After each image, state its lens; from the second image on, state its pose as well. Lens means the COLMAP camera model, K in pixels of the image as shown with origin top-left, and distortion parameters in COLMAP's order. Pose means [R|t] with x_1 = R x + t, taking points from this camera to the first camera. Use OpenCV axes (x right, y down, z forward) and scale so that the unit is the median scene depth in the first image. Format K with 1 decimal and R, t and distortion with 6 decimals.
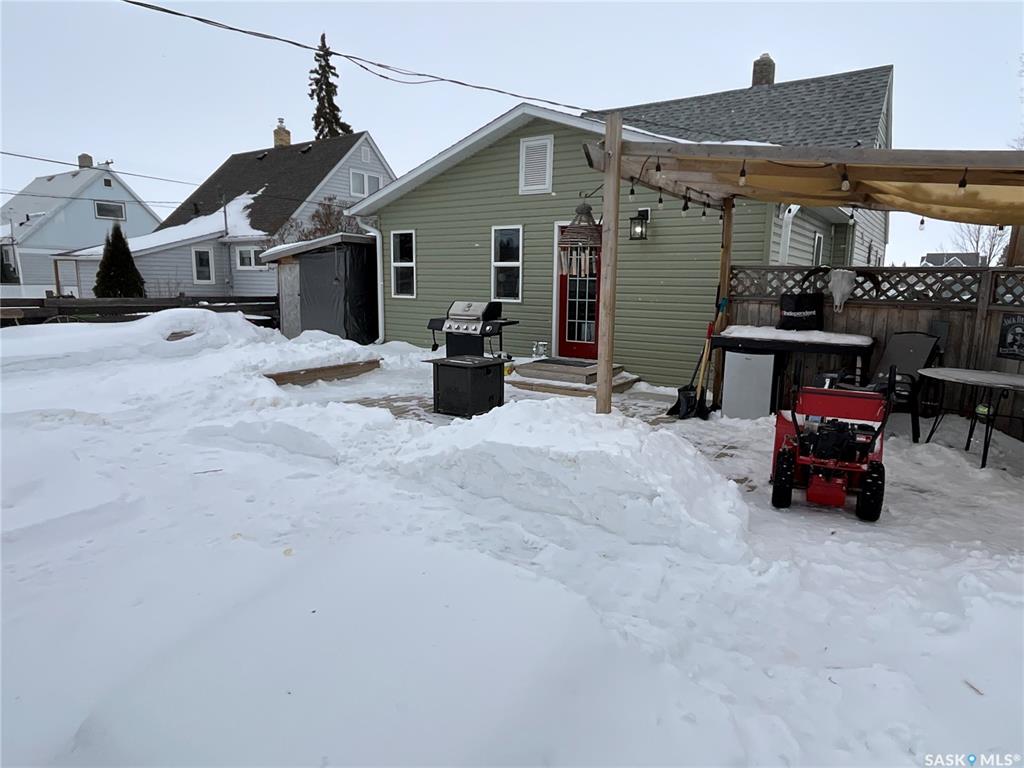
lens RADIAL K [[610.9, 0, 550.8], [0, 610.9, 381.2], [0, 0, 1]] dist [-0.000212, 0.001094]
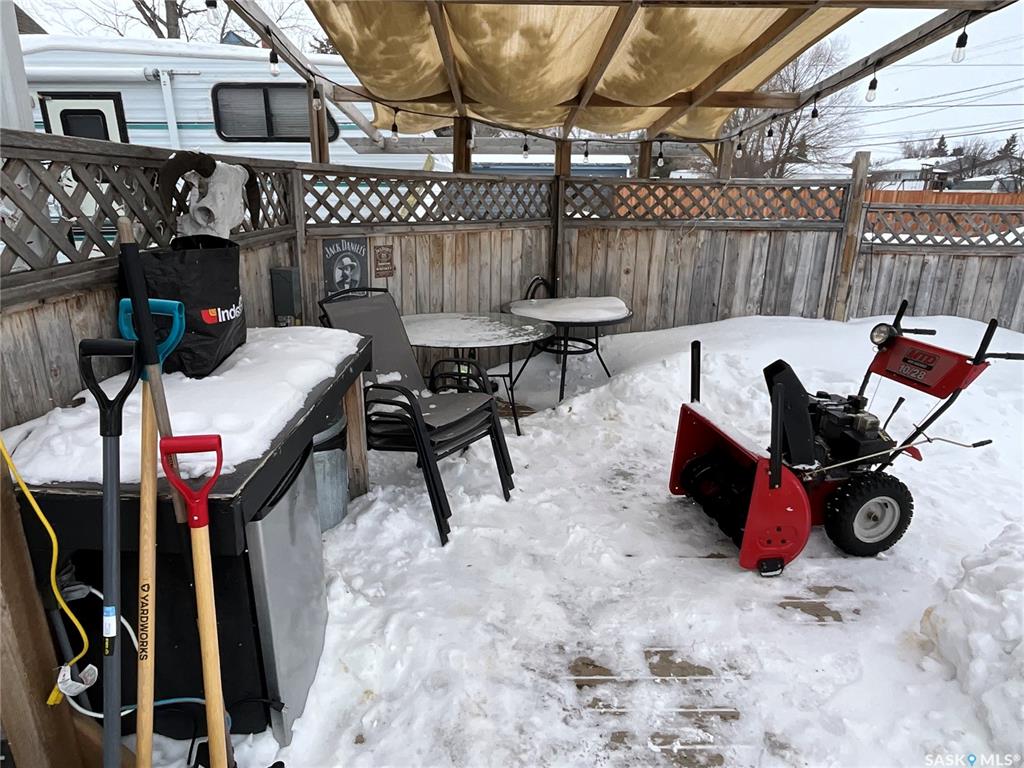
lens RADIAL K [[610.9, 0, 550.8], [0, 610.9, 381.2], [0, 0, 1]] dist [-0.000212, 0.001094]
pose [[-0.536011, -0.273273, 0.798758, 0.062857], [0.129657, 0.908285, 0.397752, -0.201858], [-0.834195, 0.316764, -0.451419, 1.153129]]
